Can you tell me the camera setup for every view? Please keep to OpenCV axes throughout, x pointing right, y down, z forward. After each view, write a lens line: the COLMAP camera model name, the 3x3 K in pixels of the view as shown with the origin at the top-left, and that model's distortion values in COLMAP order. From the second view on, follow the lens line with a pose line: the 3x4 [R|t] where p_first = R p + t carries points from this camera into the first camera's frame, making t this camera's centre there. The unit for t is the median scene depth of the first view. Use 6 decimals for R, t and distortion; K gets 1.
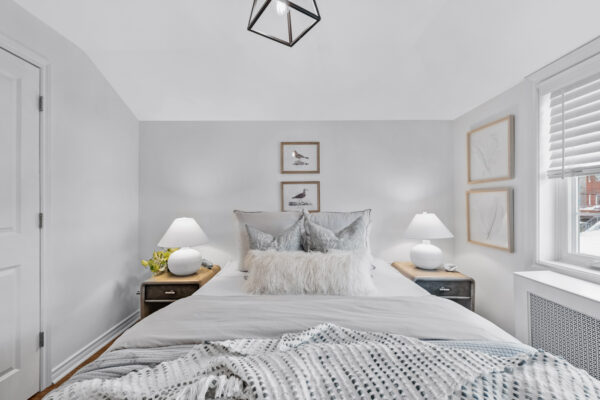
lens RADIAL K [[252.1, 0, 298.9], [0, 252.1, 203.0], [0, 0, 1]] dist [-0.003183, 0.000990]
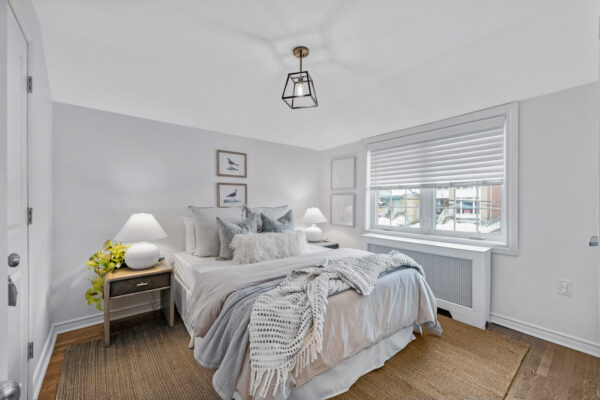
lens RADIAL K [[252.1, 0, 300.8], [0, 252.1, 200.4], [0, 0, 1]] dist [-0.003183, 0.000990]
pose [[0.773598, 0.012874, 0.633546, -0.583543], [-0.005504, 0.999892, -0.013598, 0.015685], [-0.633653, 0.007032, 0.773586, -0.200378]]
